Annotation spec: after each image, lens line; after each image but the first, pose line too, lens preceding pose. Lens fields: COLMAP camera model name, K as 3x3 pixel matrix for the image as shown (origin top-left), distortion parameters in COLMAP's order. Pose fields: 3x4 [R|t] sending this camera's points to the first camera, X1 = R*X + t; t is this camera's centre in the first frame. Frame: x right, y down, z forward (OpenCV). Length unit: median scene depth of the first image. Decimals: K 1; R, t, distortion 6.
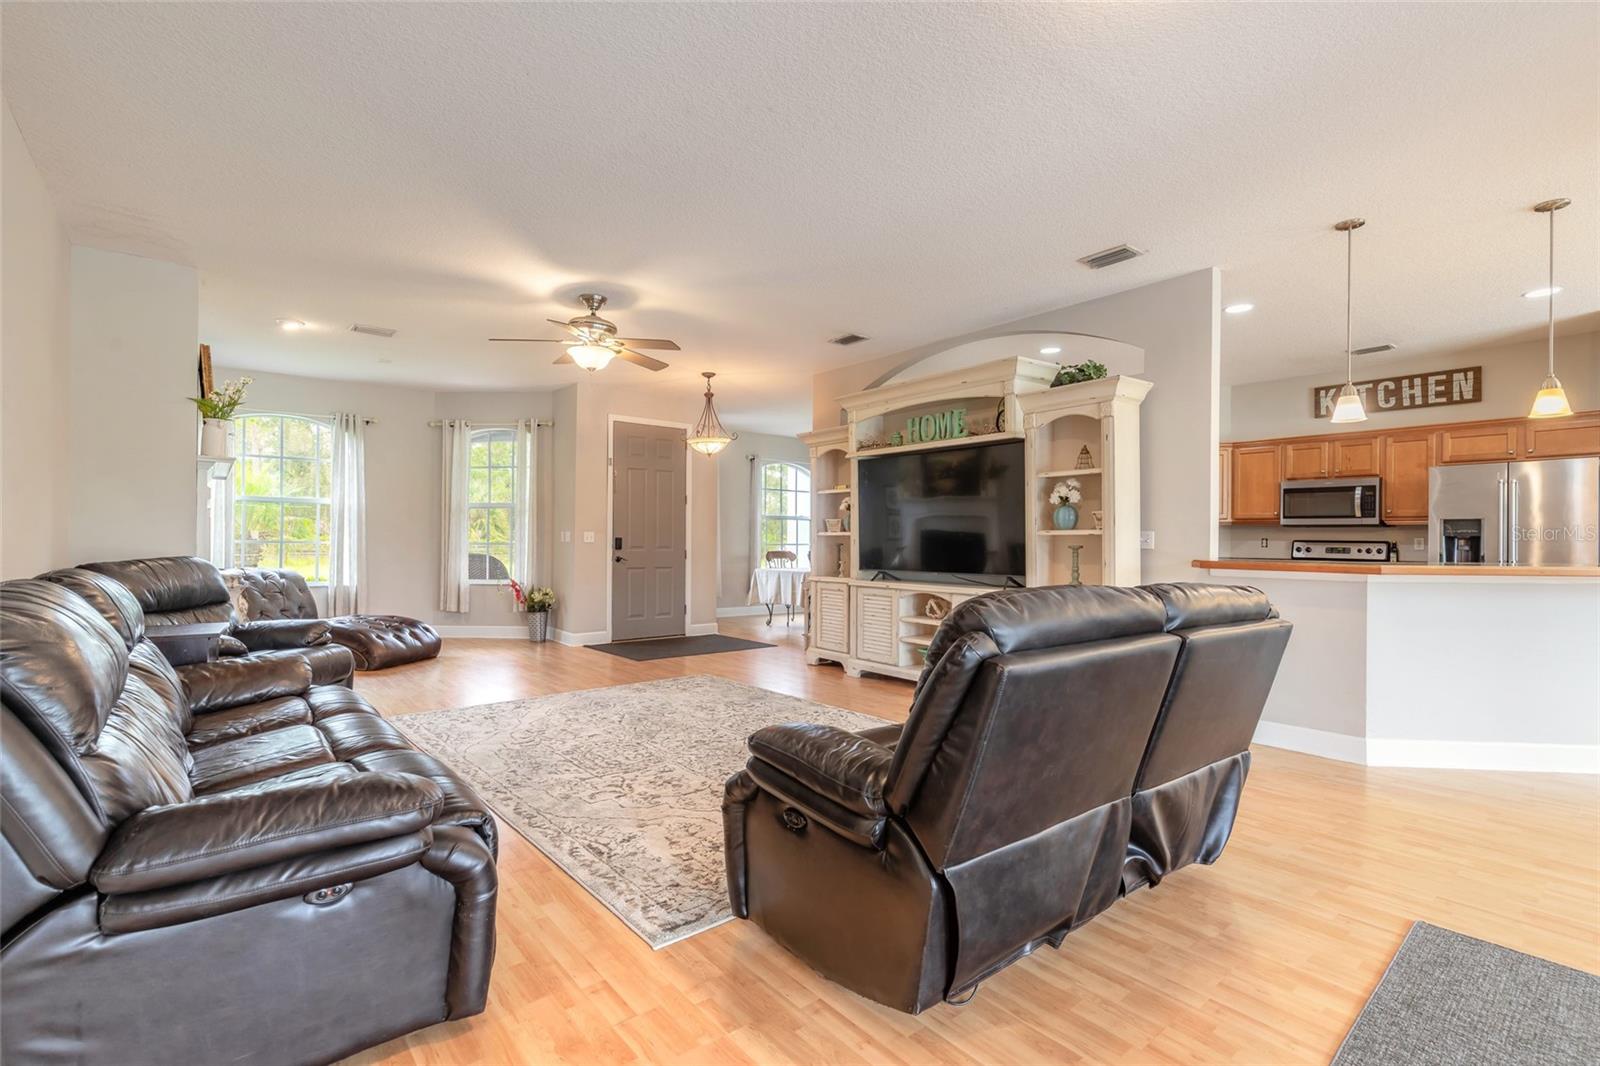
lens RADIAL K [[718.0, 0, 797.6], [0, 718.0, 537.0], [0, 0, 1]] dist [-0.000041, -0.001577]
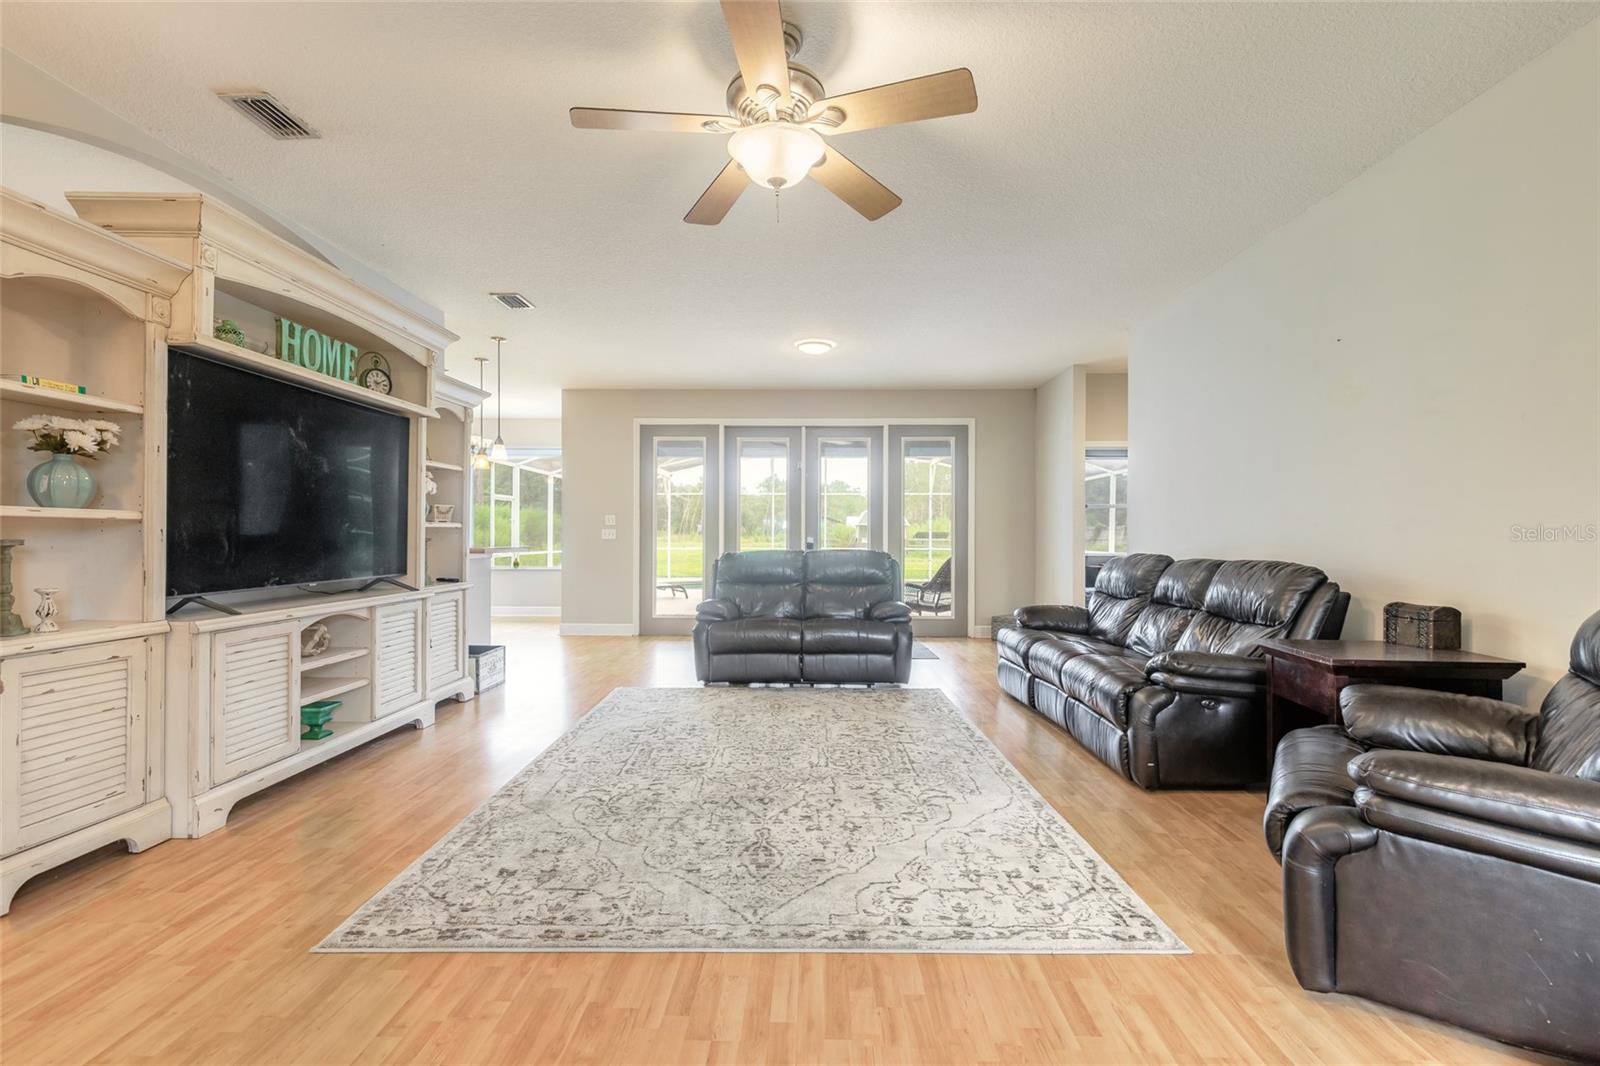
lens RADIAL K [[718.0, 0, 797.6], [0, 718.0, 537.0], [0, 0, 1]] dist [-0.000041, -0.001577]
pose [[-0.760407, -0.013530, 0.649306, -0.559815], [-0.015265, 0.999879, 0.002958, 0.000872], [-0.649267, -0.007663, -0.760522, 1.239609]]
